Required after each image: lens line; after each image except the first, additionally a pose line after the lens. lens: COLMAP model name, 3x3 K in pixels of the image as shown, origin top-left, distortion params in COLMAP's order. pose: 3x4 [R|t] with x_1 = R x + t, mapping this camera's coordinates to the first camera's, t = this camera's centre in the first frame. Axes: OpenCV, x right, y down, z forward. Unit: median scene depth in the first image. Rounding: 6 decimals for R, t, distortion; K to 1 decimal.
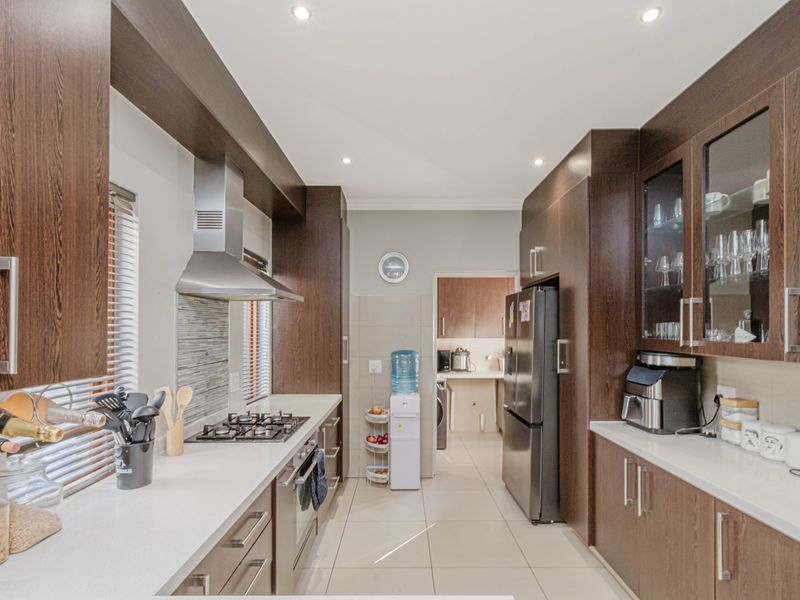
lens RADIAL K [[415.0, 0, 405.8], [0, 415.0, 339.6], [0, 0, 1]] dist [0.005895, -0.002609]
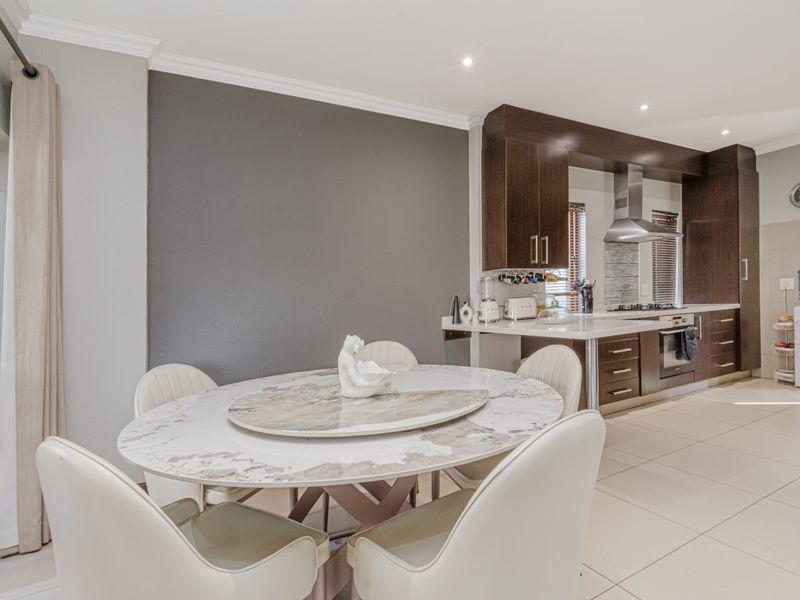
lens RADIAL K [[415.0, 0, 407.4], [0, 415.0, 318.4], [0, 0, 1]] dist [0.005895, -0.002609]
pose [[0.473496, 0.018047, -0.880611, 0.483181], [0.025020, 0.999111, 0.033928, 0.103146], [0.880440, -0.038097, 0.472624, -0.519351]]
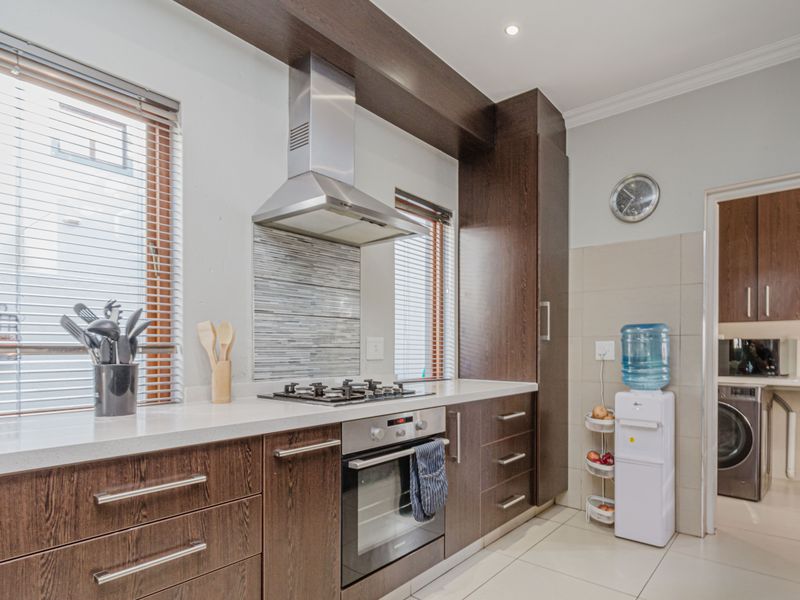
lens RADIAL K [[455.9, 0, 439.4], [0, 455.9, 358.5], [0, 0, 1]] dist [-0.000194, 0.001153]
pose [[0.784625, 0.015047, -0.619788, 0.188302], [-0.017837, 0.999839, 0.001693, 0.088099], [0.619714, 0.009726, 0.784767, 0.271334]]
